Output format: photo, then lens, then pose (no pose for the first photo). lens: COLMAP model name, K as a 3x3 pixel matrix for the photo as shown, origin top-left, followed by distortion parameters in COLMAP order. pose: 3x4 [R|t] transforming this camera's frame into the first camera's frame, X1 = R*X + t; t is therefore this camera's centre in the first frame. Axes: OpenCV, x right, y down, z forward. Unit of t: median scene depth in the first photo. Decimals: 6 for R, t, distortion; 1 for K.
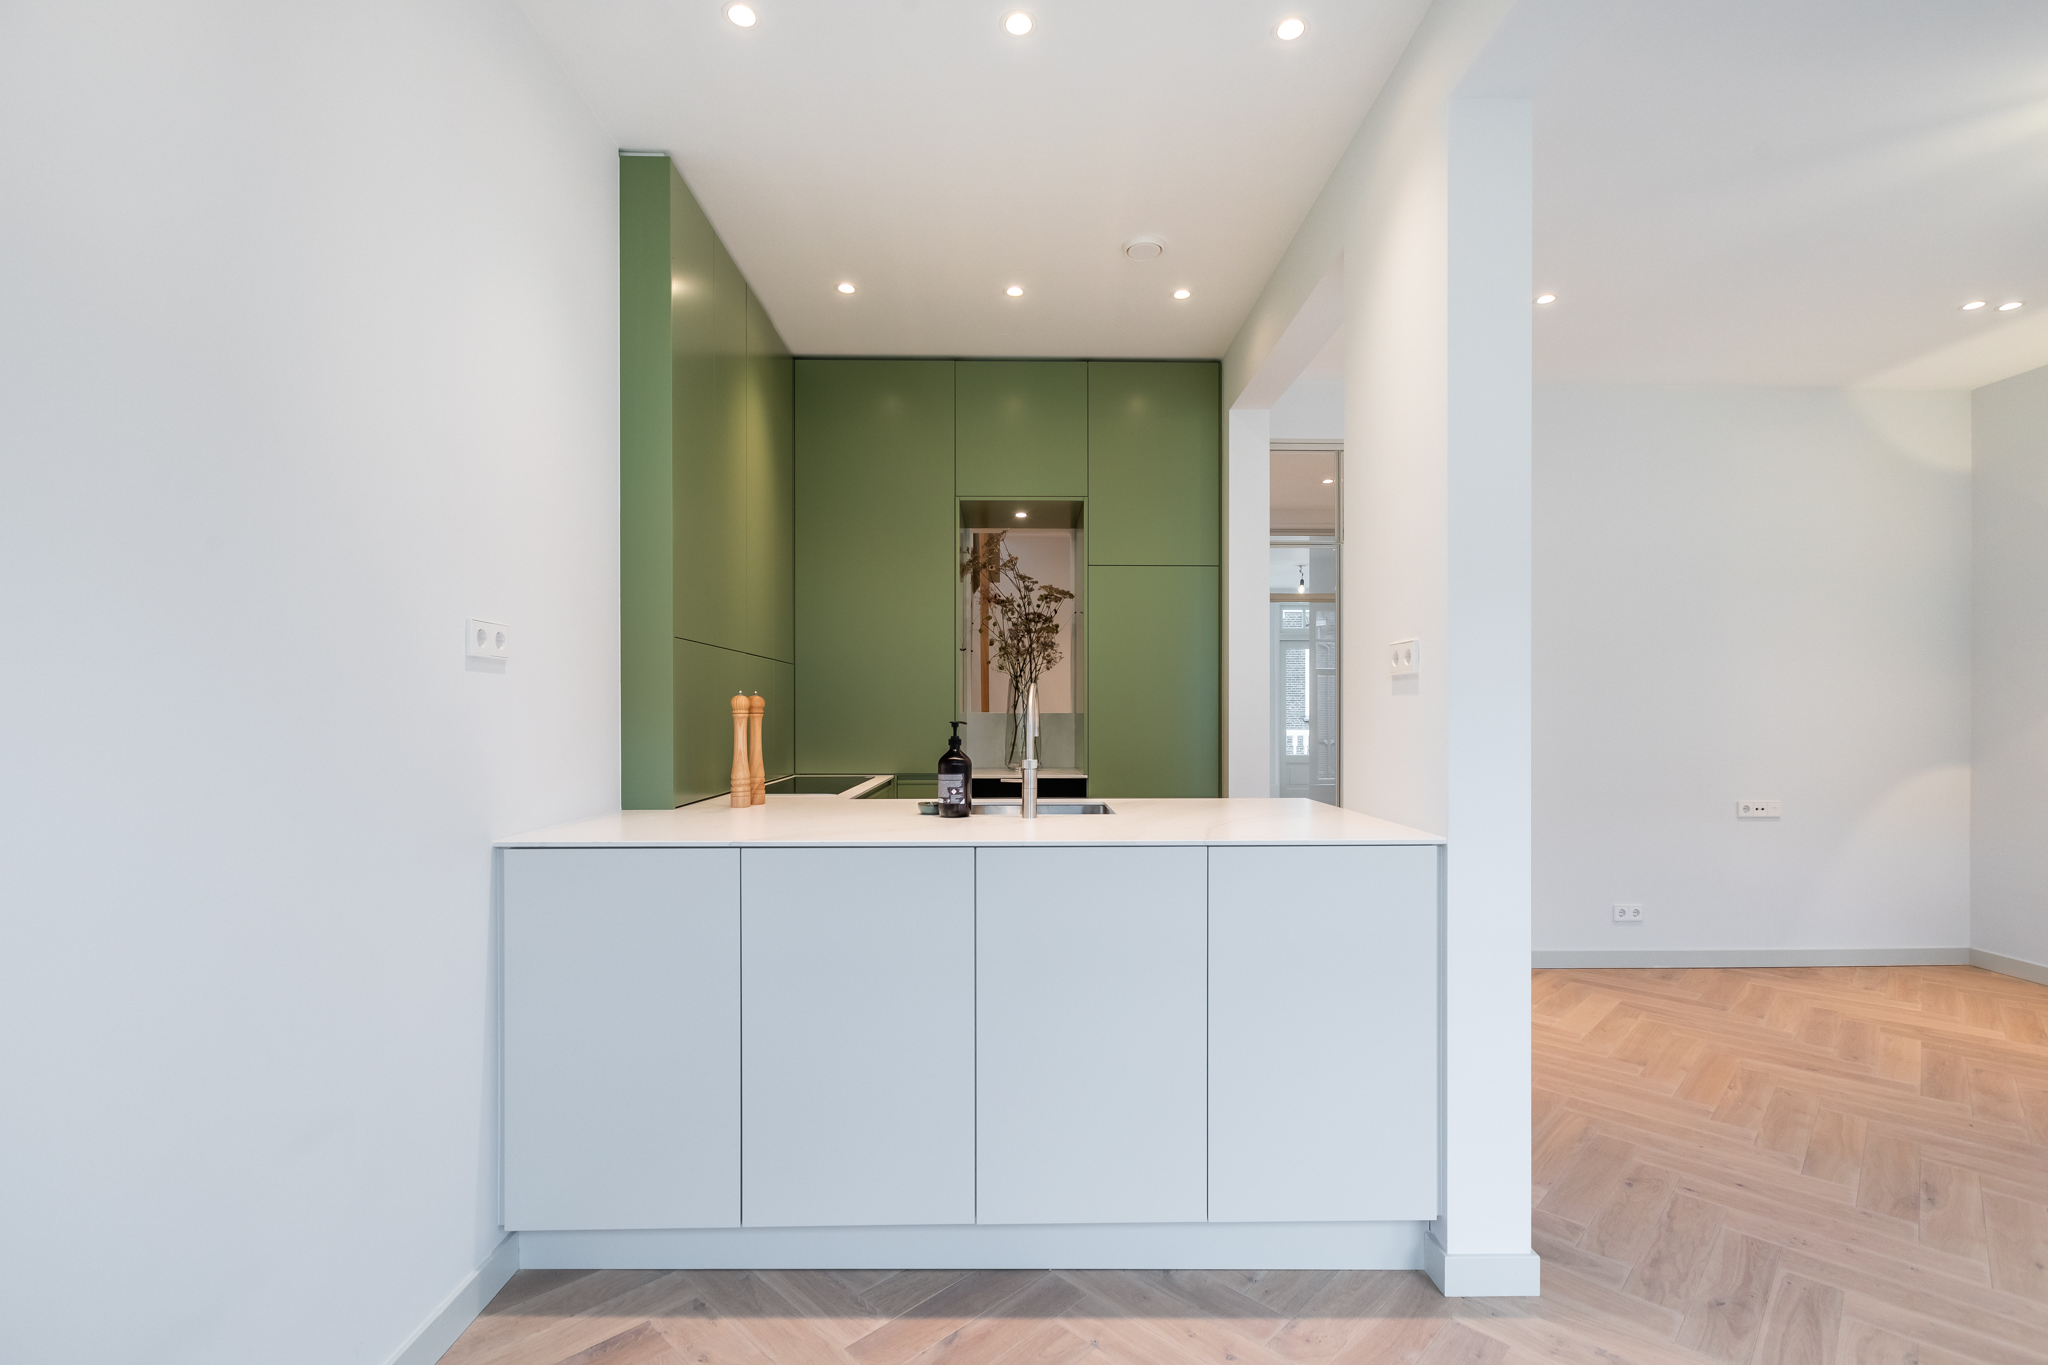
lens RADIAL K [[929.6, 0, 1031.7], [0, 929.6, 714.2], [0, 0, 1]] dist [-0.000687, -0.000691]
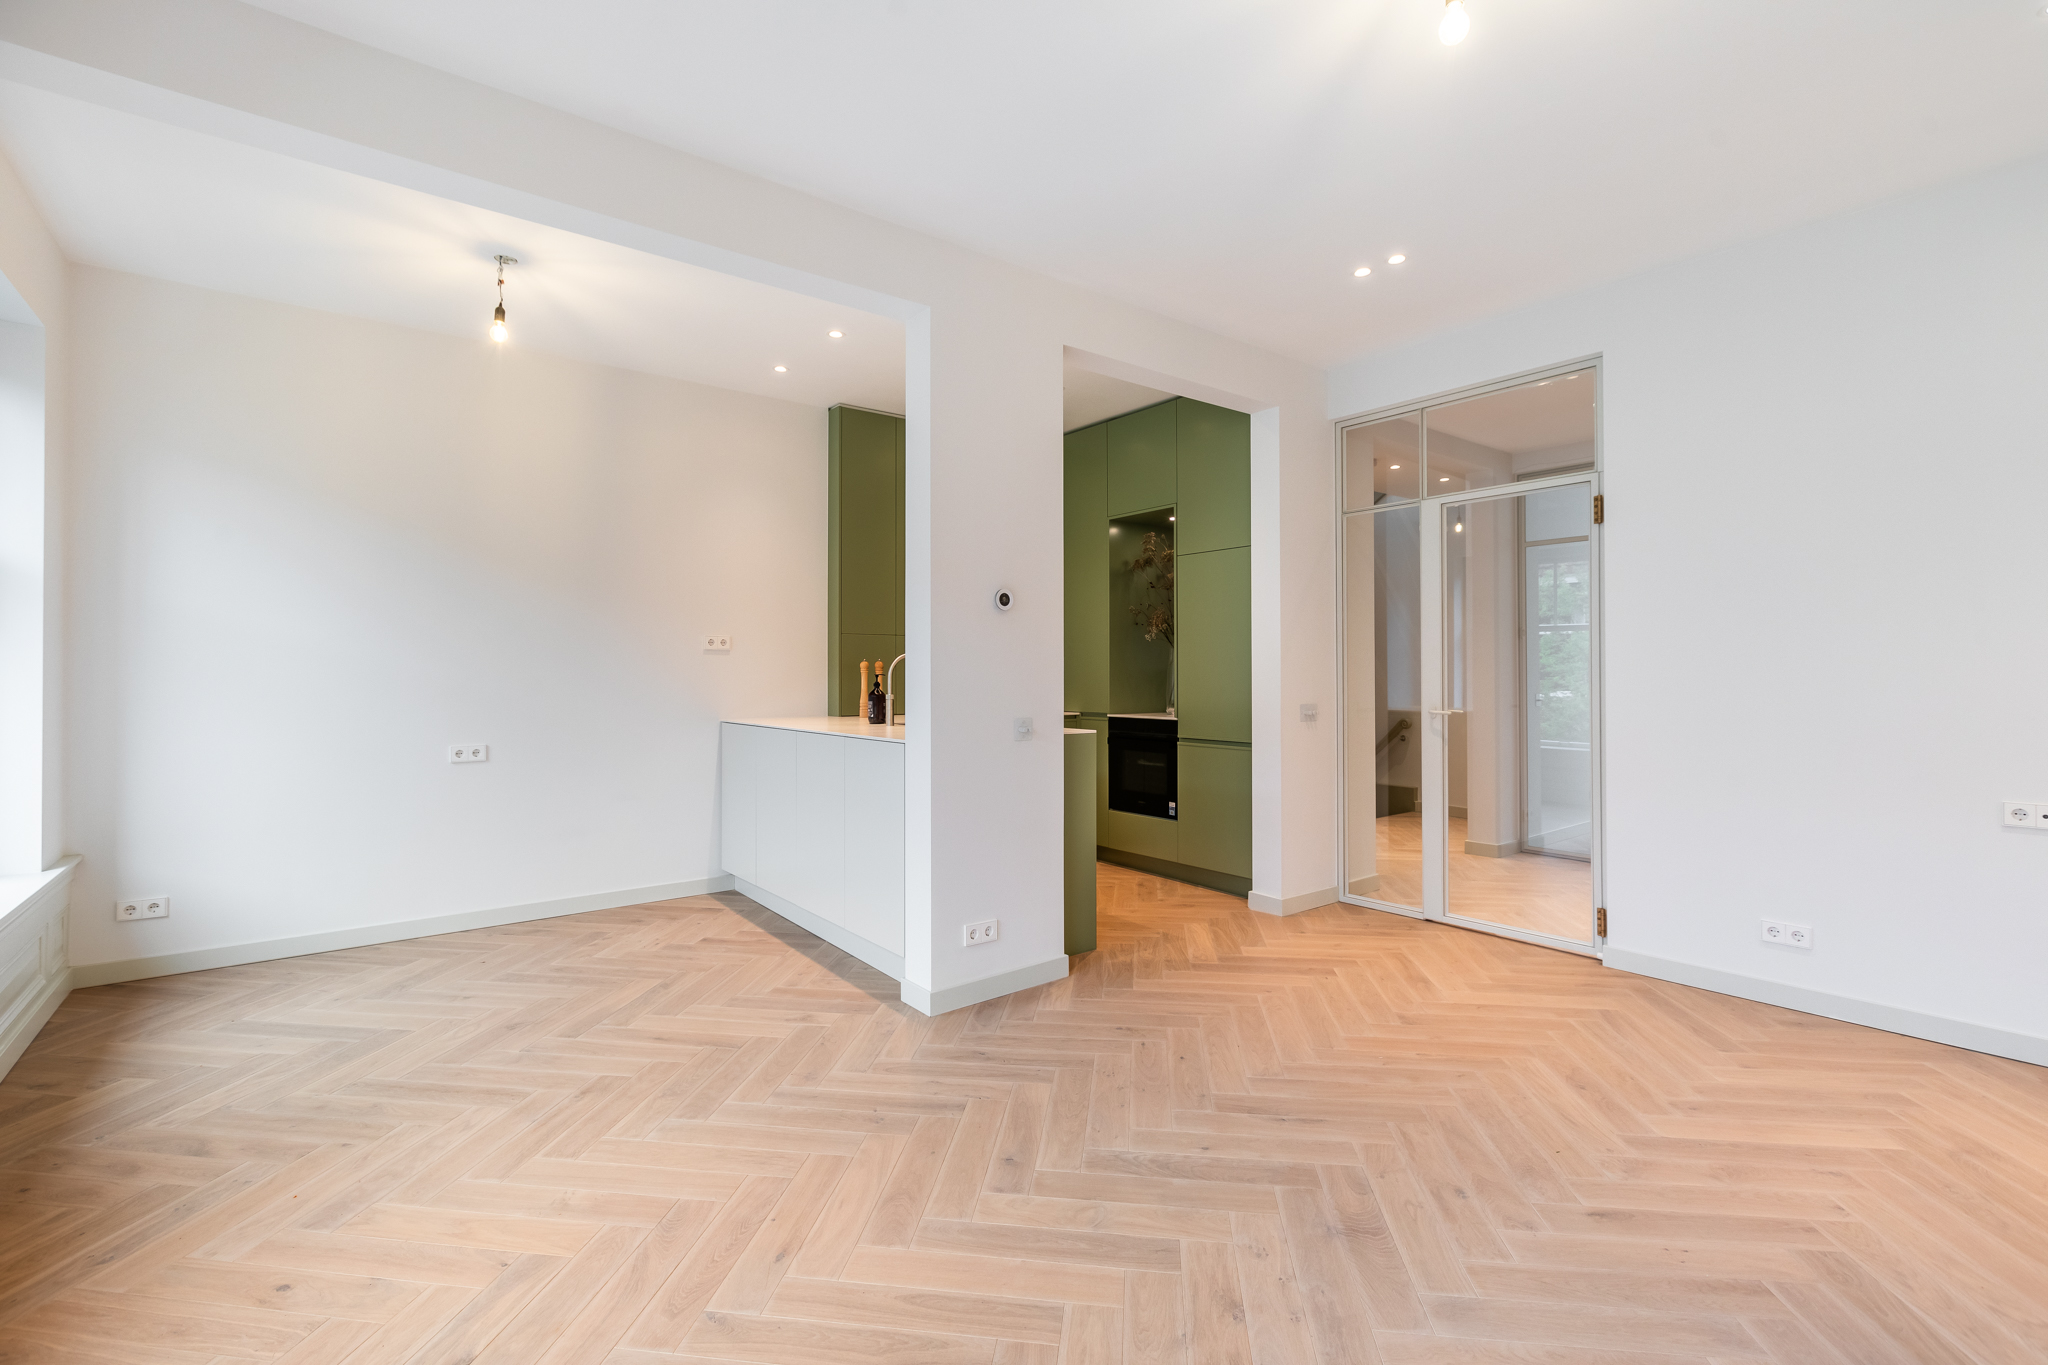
lens RADIAL K [[910.9, 0, 1026.1], [0, 910.9, 666.9], [0, 0, 1]] dist [-0.001346, -0.000412]
pose [[0.593751, -0.007629, -0.804612, 1.527180], [0.000314, 0.999957, -0.009250, 0.009218], [0.804649, 0.005239, 0.593728, 0.125669]]
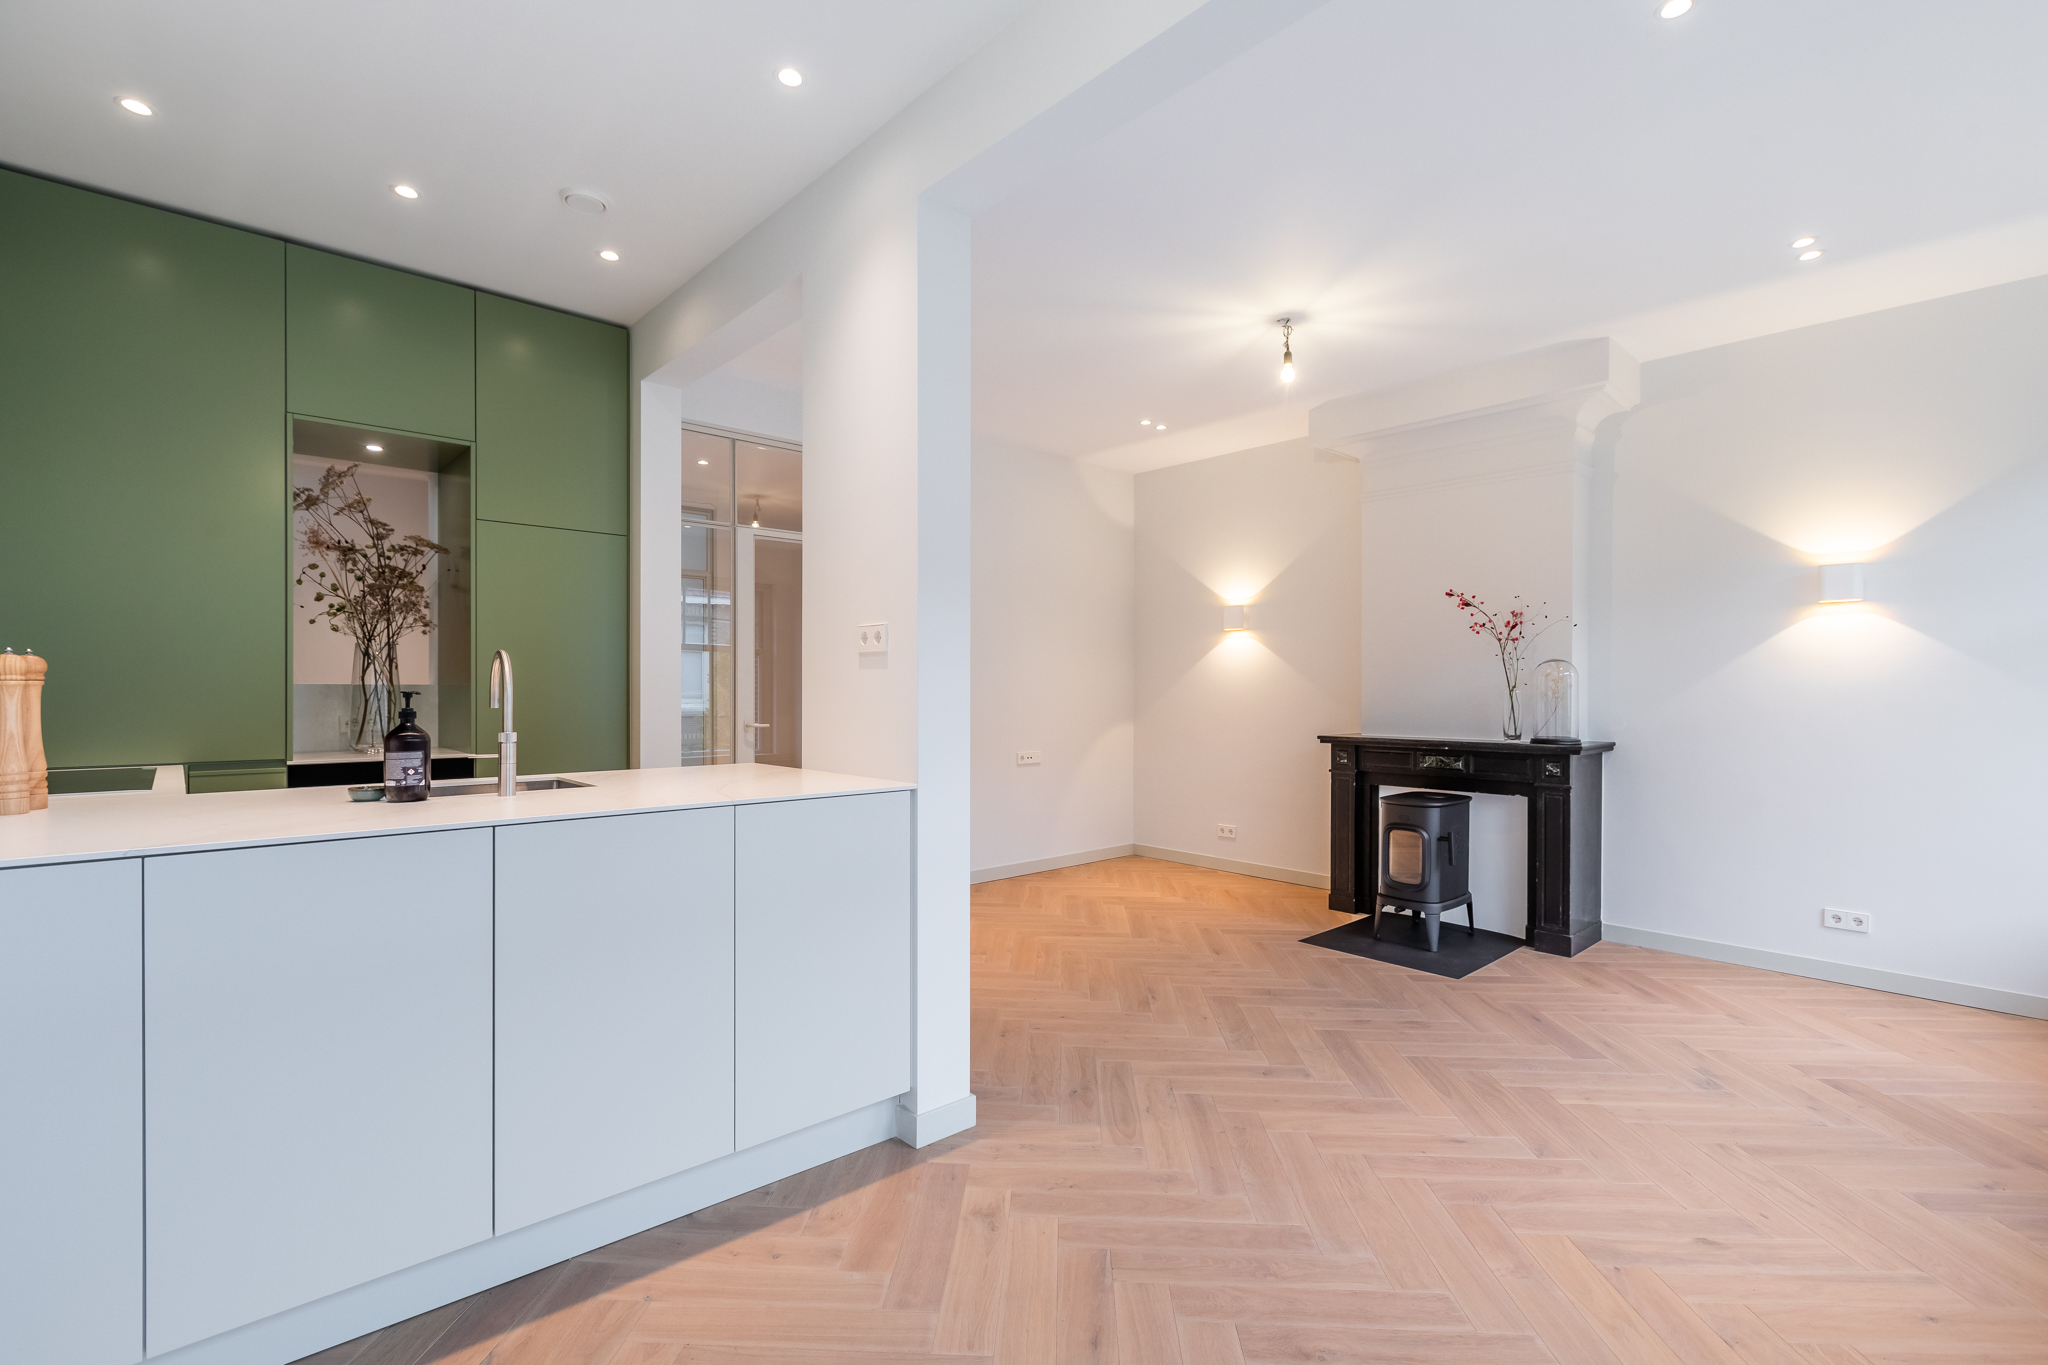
lens RADIAL K [[925.0, 0, 1026.1], [0, 925.0, 691.8], [0, 0, 1]] dist [-0.001560, -0.000088]
pose [[0.749531, 0.000772, 0.661969, -0.209615], [-0.001983, 0.999997, 0.001080, 0.005927], [-0.661966, -0.002122, 0.749531, -0.024735]]
